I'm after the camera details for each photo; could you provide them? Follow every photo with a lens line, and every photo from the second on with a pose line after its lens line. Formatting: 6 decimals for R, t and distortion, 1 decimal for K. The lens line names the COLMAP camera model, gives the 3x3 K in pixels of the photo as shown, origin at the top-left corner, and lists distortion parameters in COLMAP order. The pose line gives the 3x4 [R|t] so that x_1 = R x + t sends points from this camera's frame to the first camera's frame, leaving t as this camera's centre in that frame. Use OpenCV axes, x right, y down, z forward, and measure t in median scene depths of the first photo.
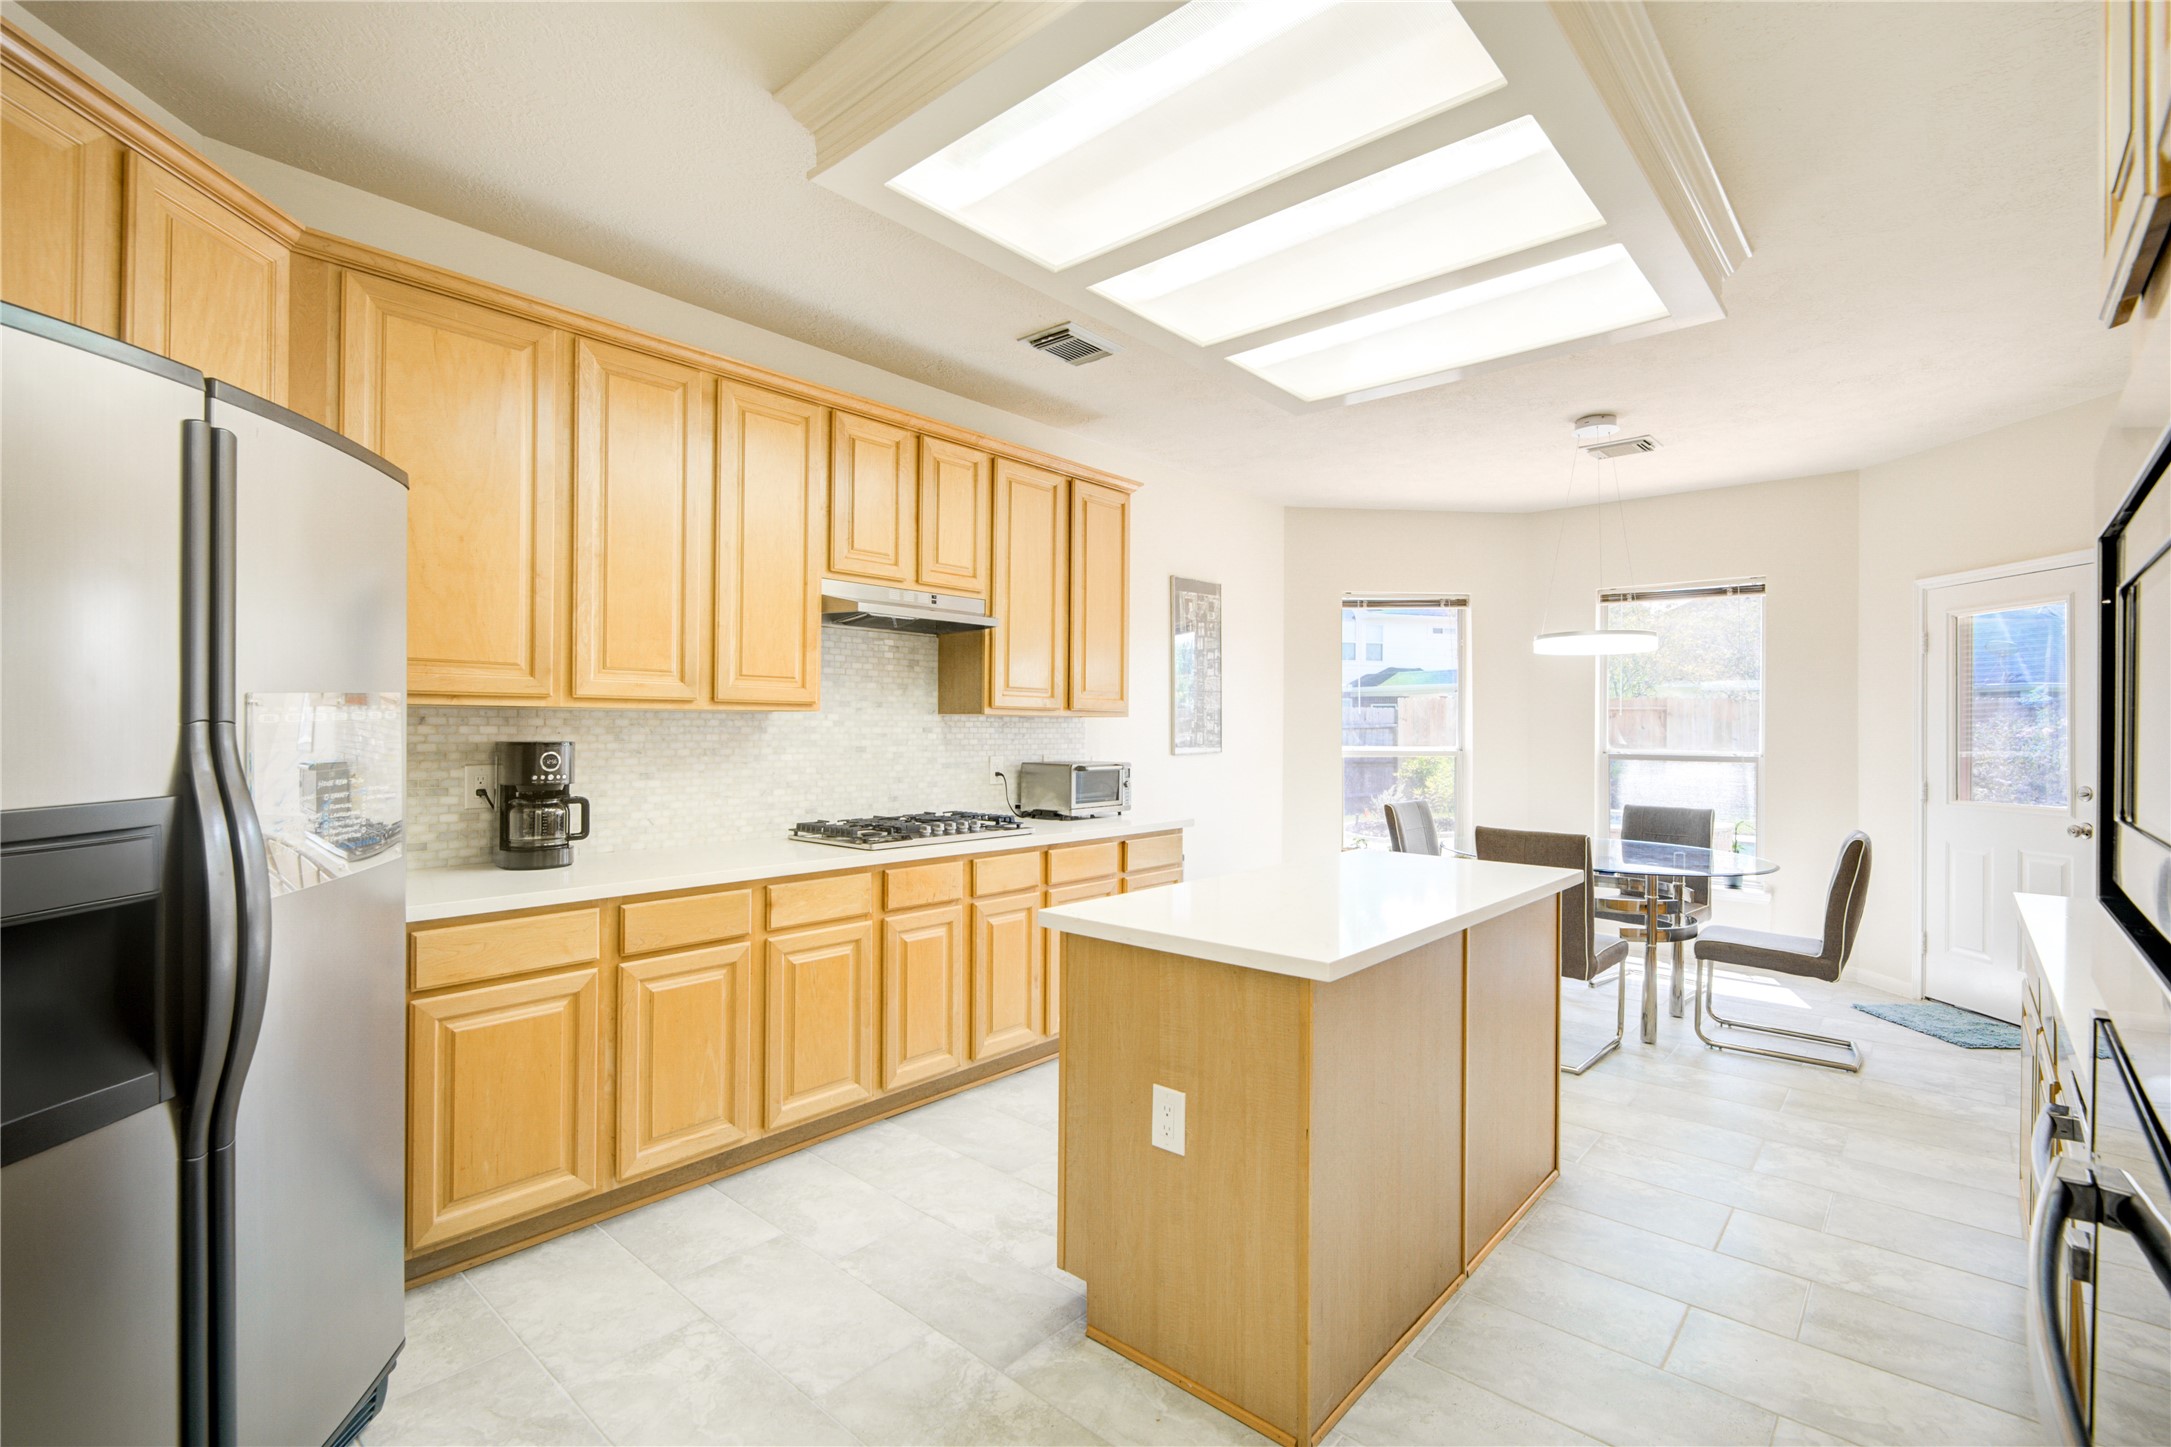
lens RADIAL K [[991.0, 0, 1084.9], [0, 991.0, 728.5], [0, 0, 1]] dist [-0.002774, 0.000025]
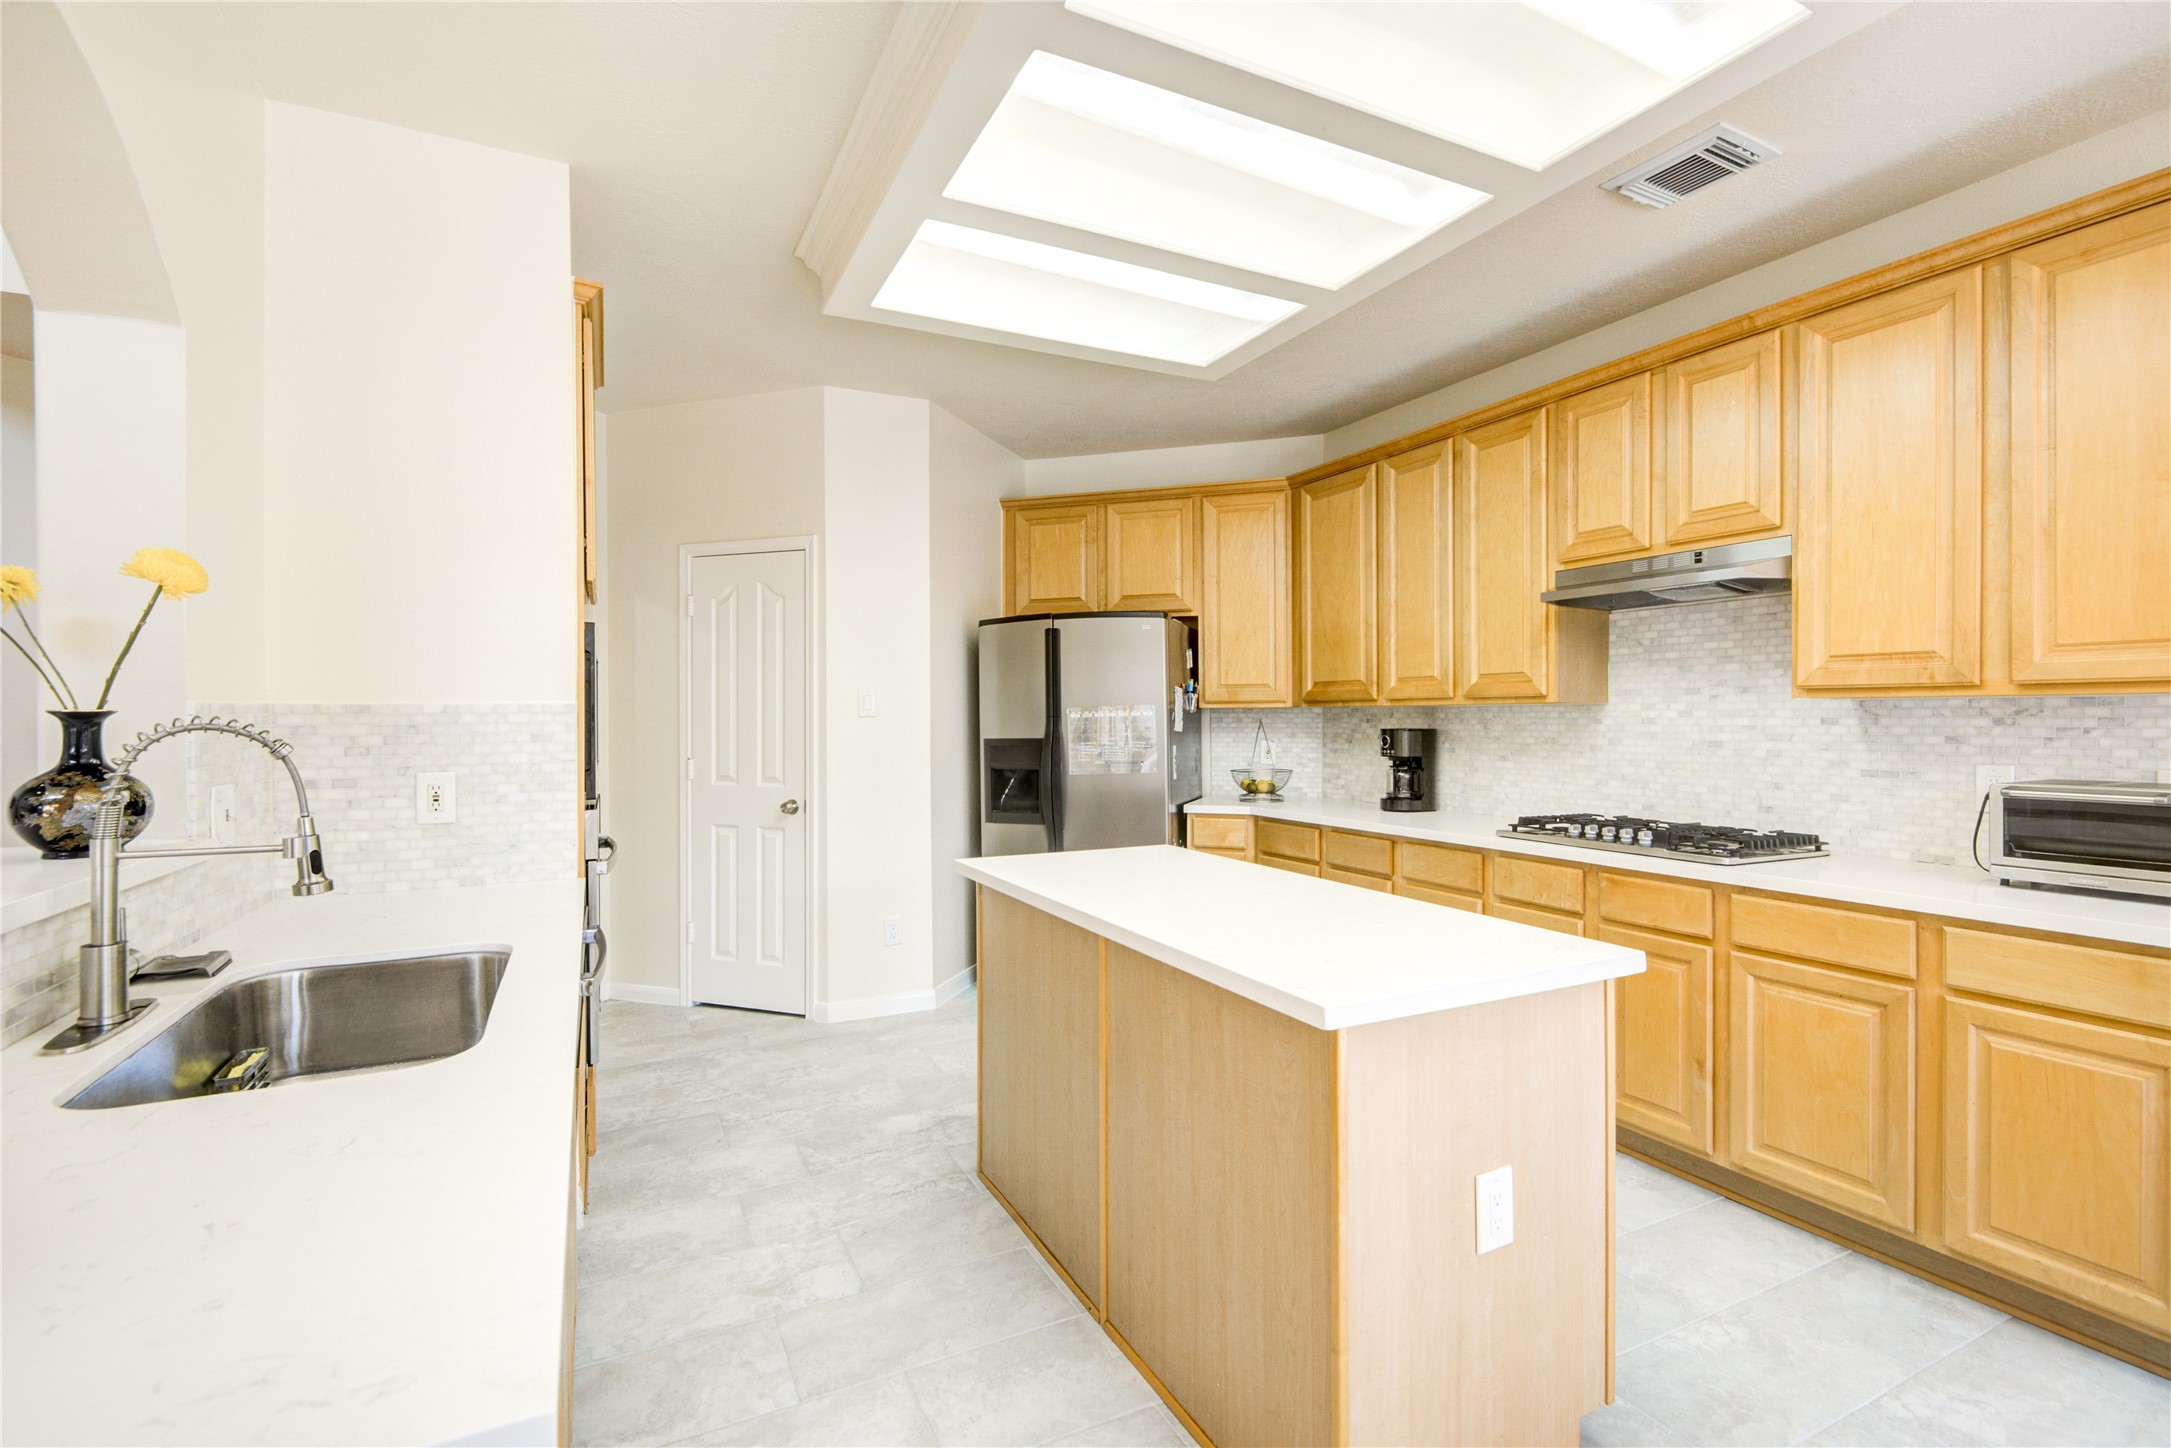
lens RADIAL K [[991.0, 0, 1085.9], [0, 991.0, 736.0], [0, 0, 1]] dist [-0.002774, 0.000025]
pose [[-0.376184, 0.007644, -0.926513, 0.768859], [-0.005094, 0.999934, 0.010318, 0.008256], [0.926531, 0.008601, -0.376120, 0.834371]]
